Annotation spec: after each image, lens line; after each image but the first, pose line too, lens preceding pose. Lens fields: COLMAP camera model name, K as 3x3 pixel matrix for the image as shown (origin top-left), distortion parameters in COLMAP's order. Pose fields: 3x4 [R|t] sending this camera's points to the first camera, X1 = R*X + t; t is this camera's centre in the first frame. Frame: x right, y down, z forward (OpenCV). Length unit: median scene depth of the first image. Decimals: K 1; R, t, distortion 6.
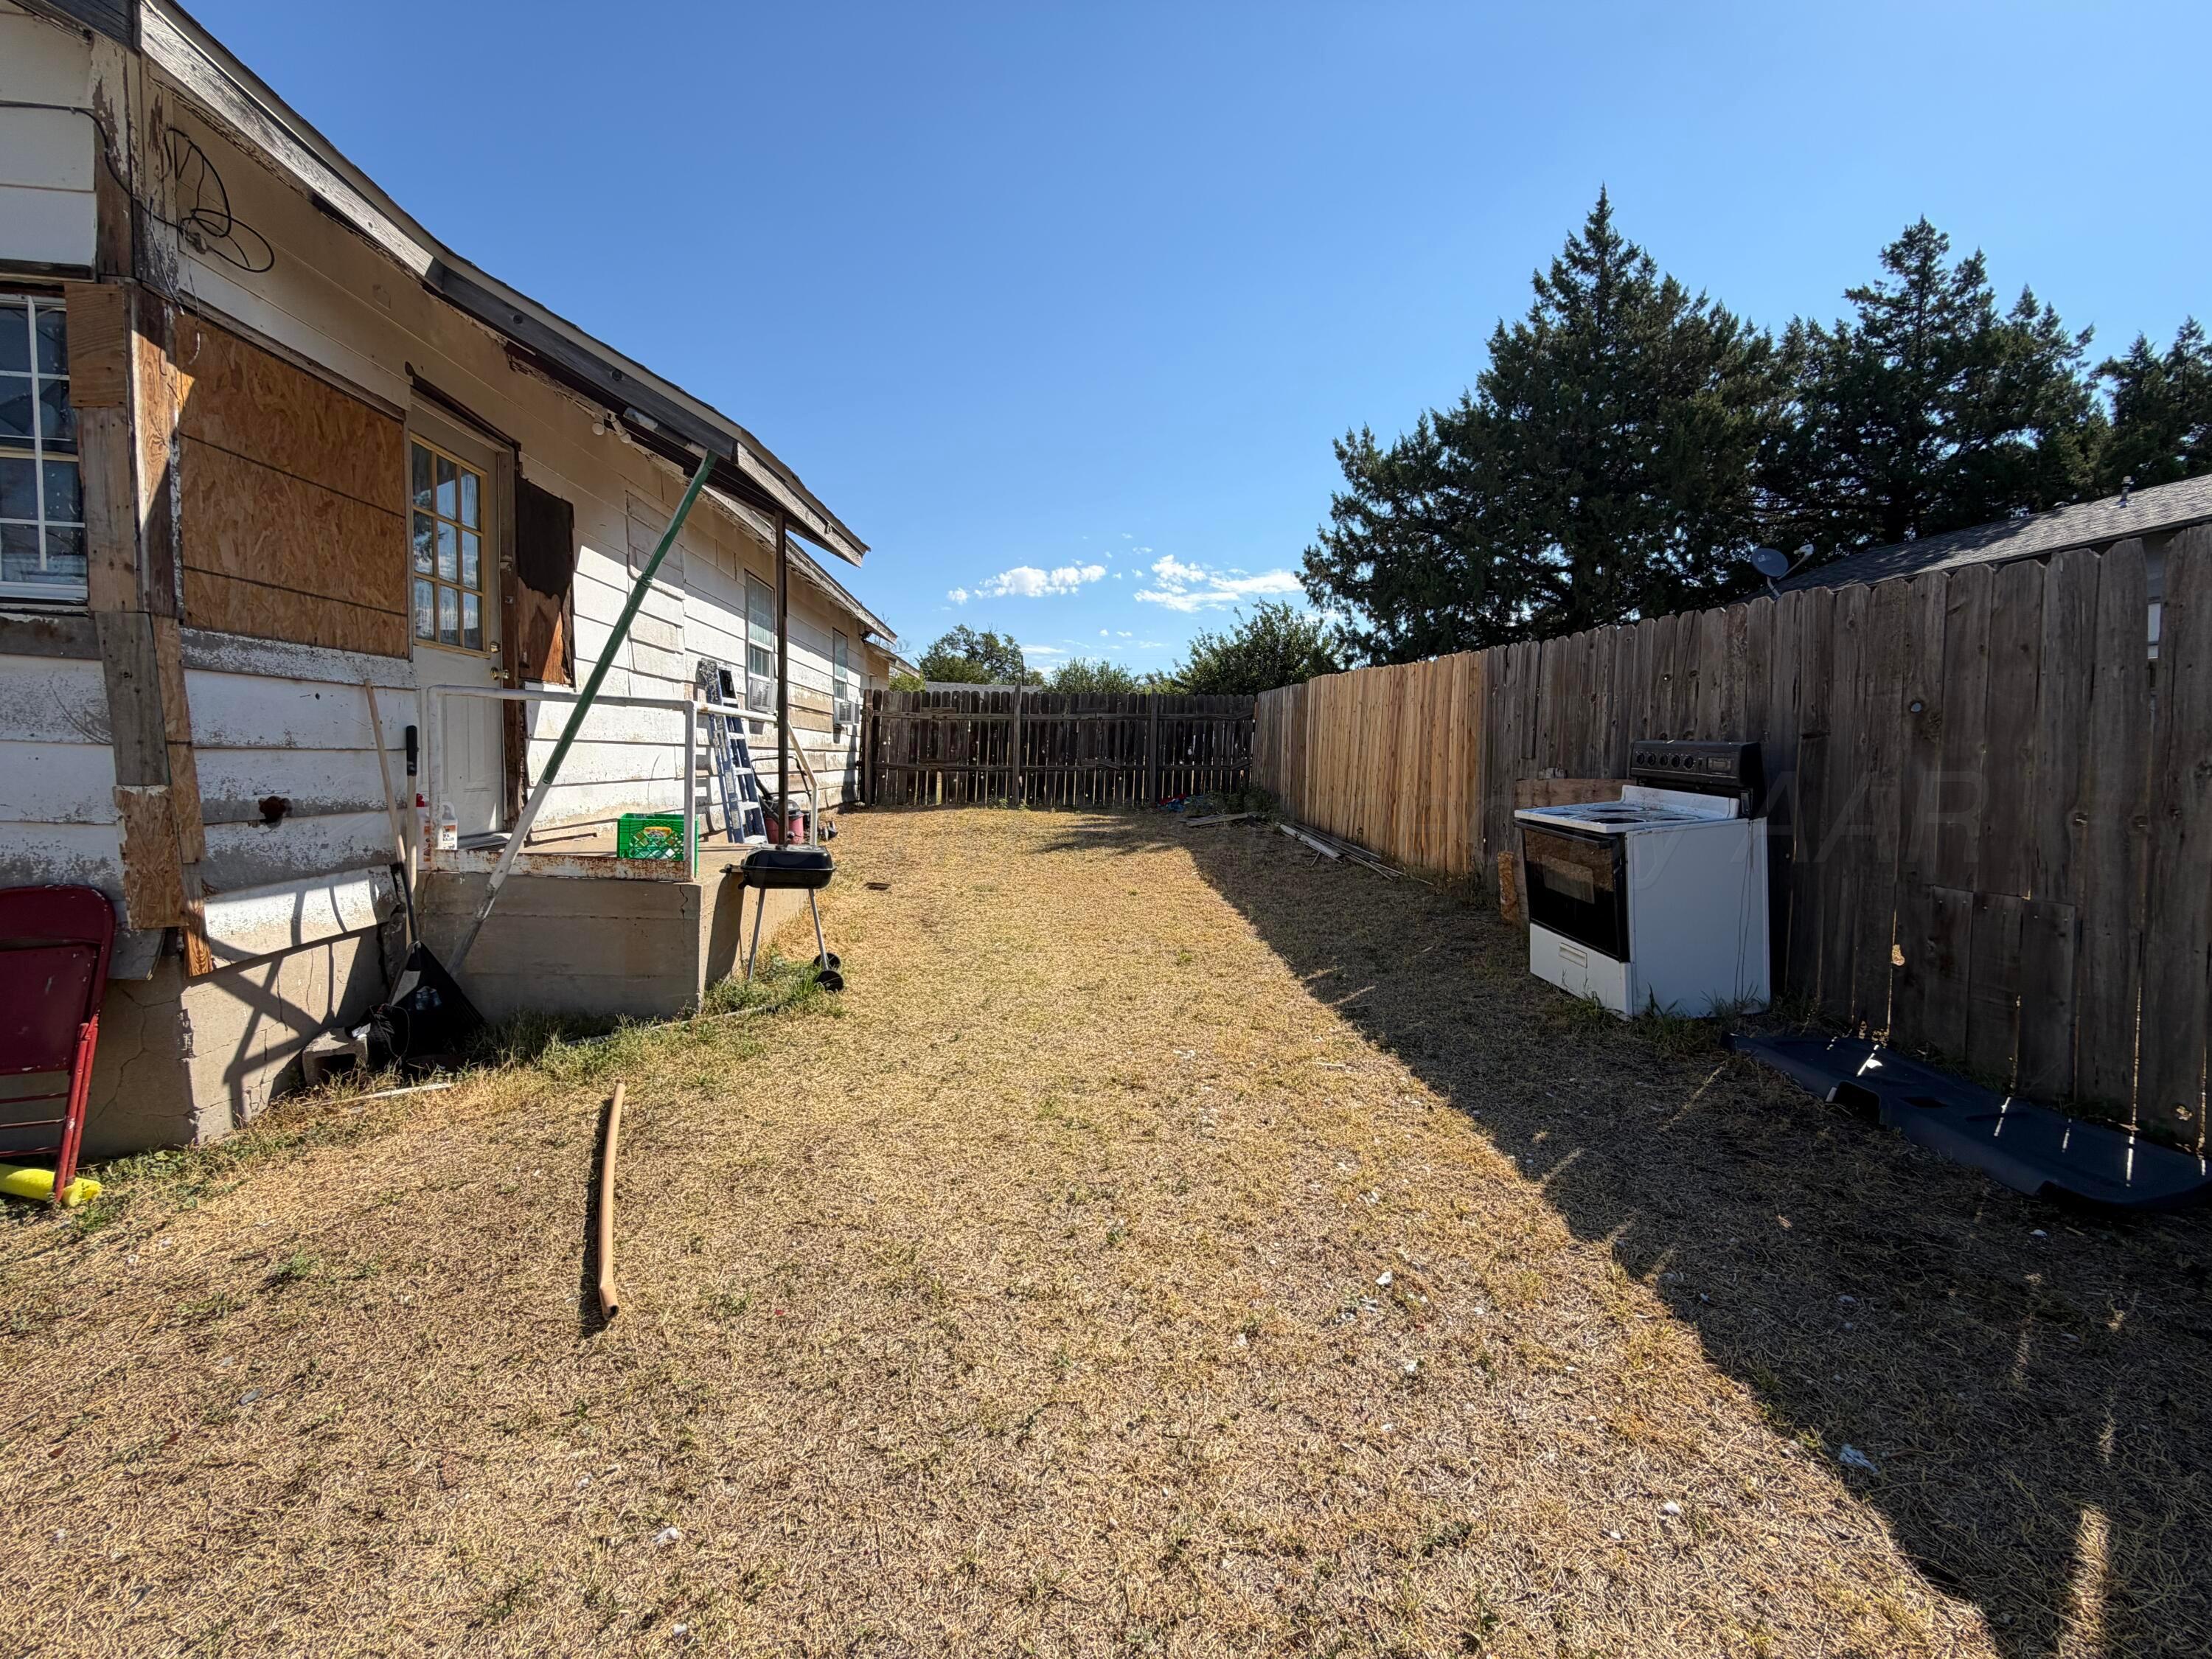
lens RADIAL K [[880.8, 0, 1117.3], [0, 880.8, 838.8], [0, 0, 1]] dist [-0.001060, -0.000341]
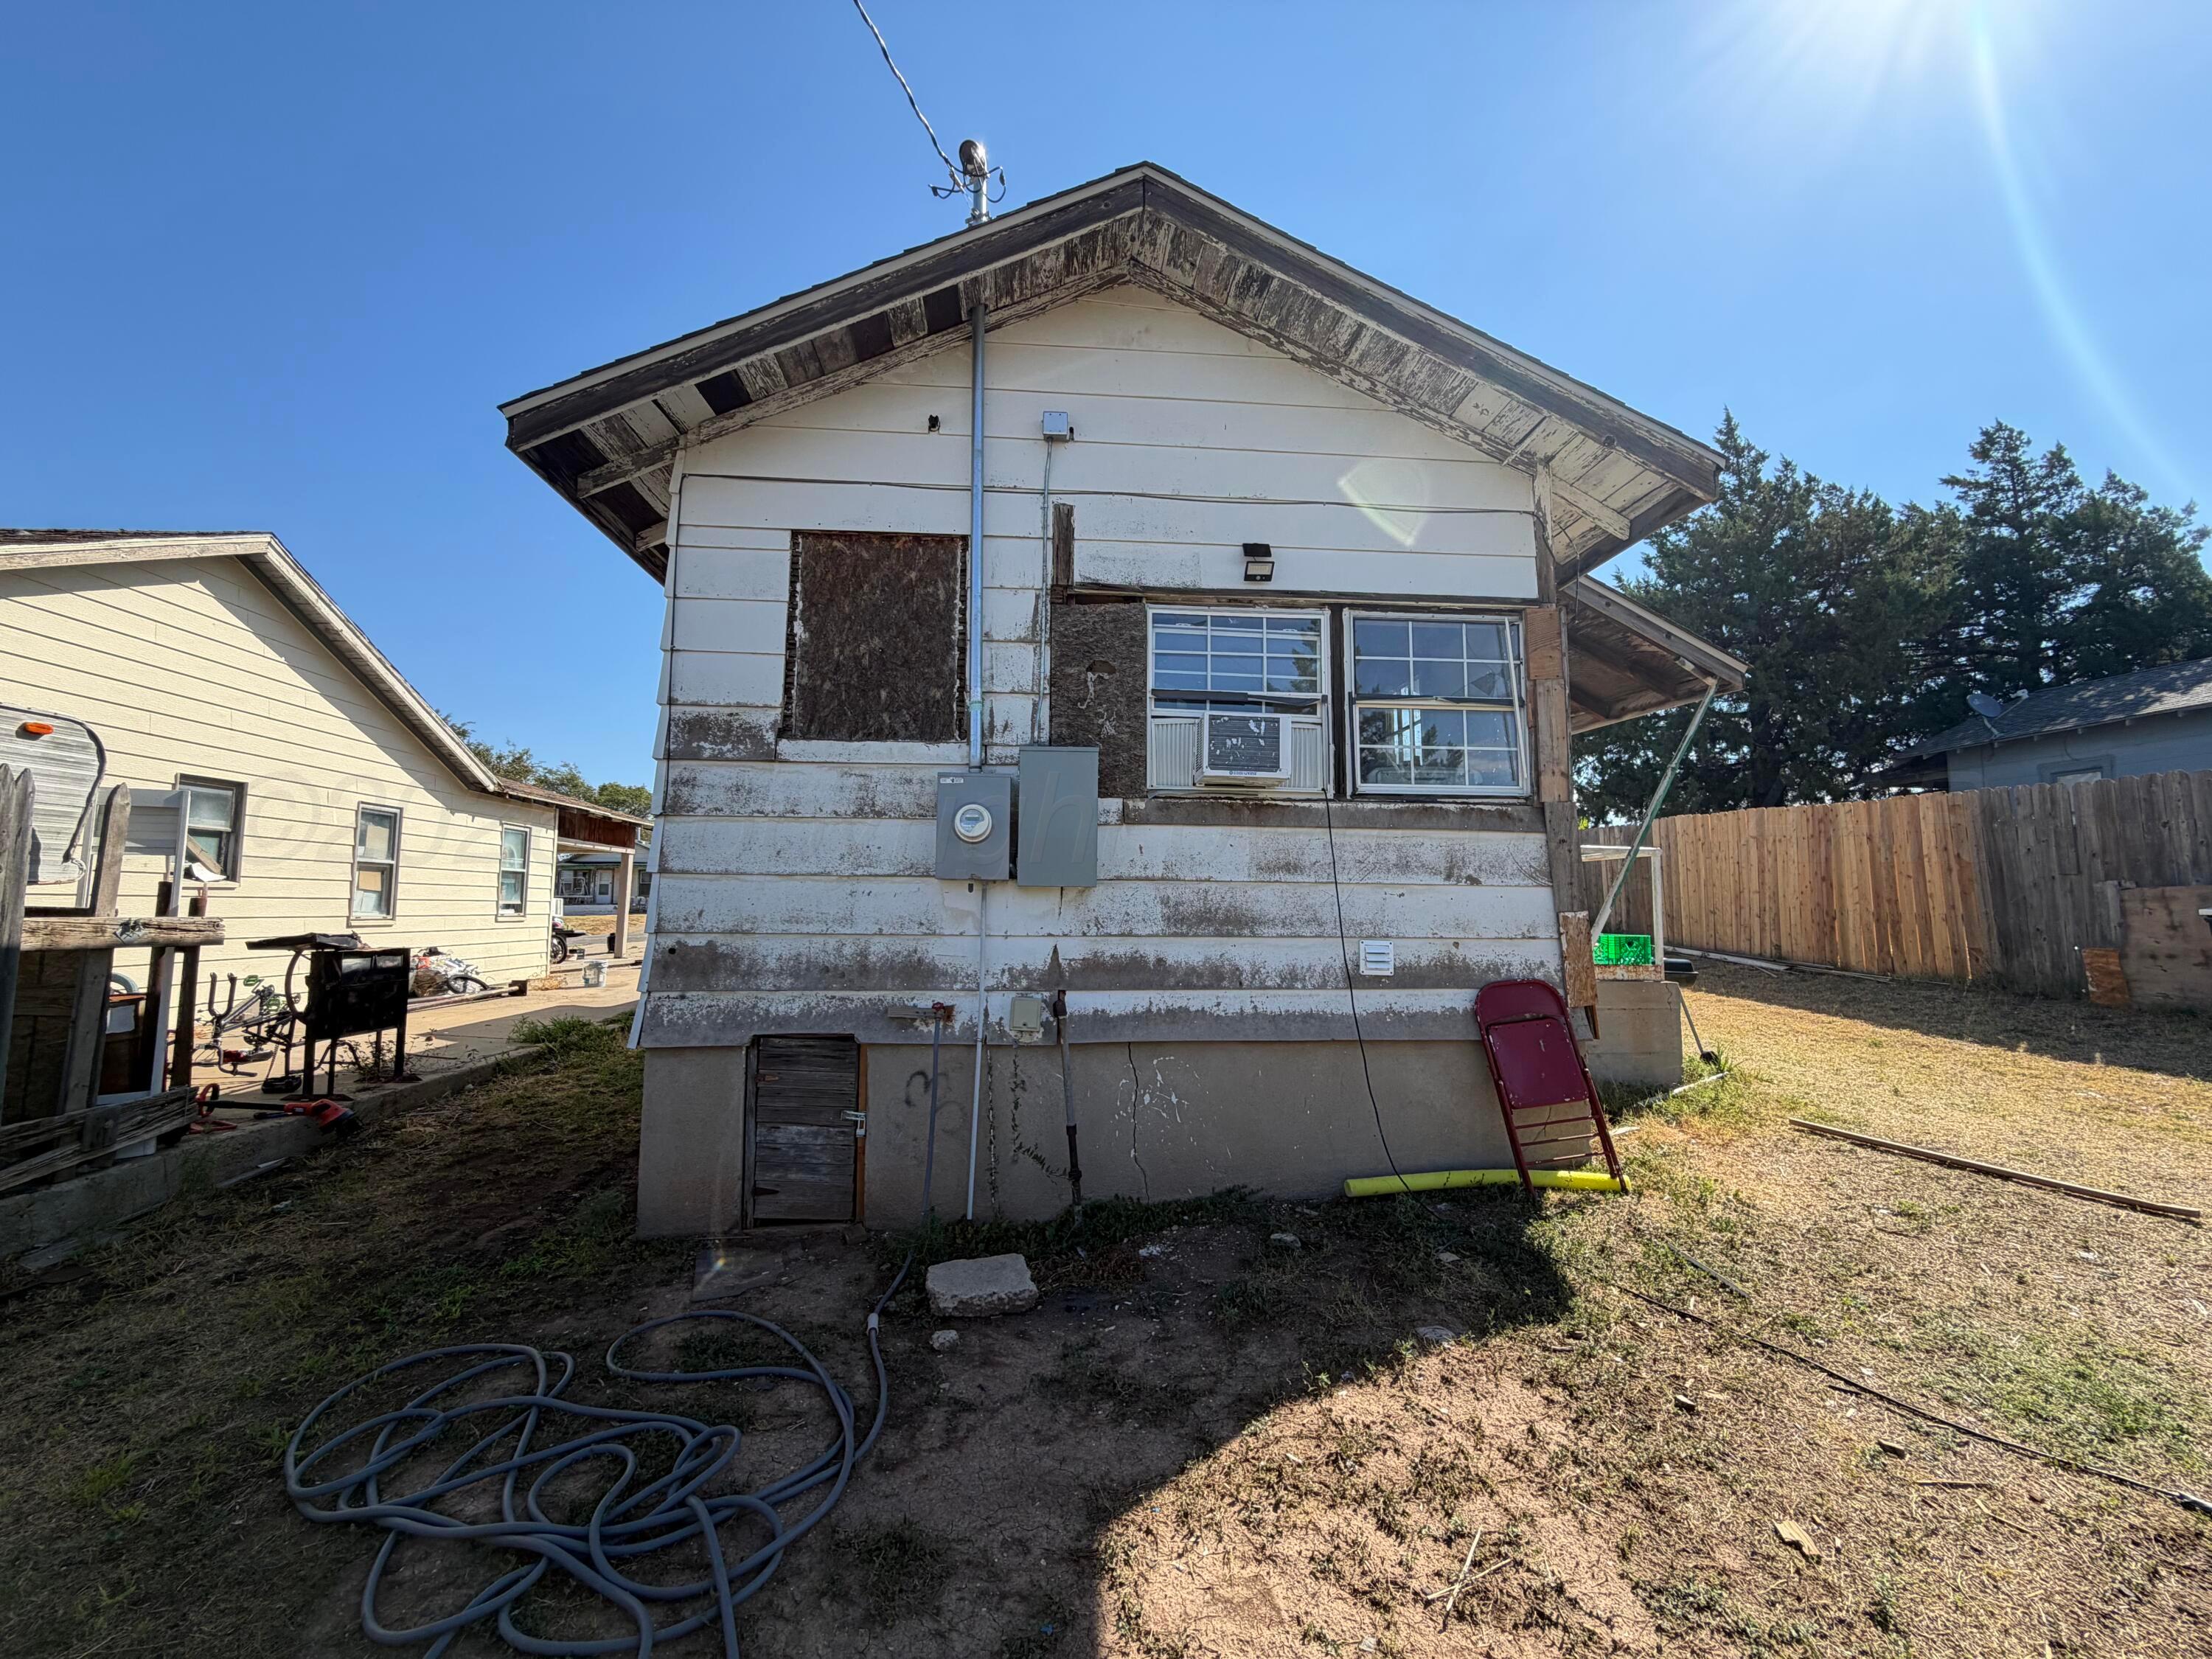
lens RADIAL K [[880.8, 0, 1102.7], [0, 880.8, 829.2], [0, 0, 1]] dist [-0.001060, -0.000341]
pose [[0.999311, -0.036394, -0.007314, -0.348927], [0.034515, 0.983447, -0.177877, 0.007731], [0.013666, 0.177502, 0.984026, -0.099844]]
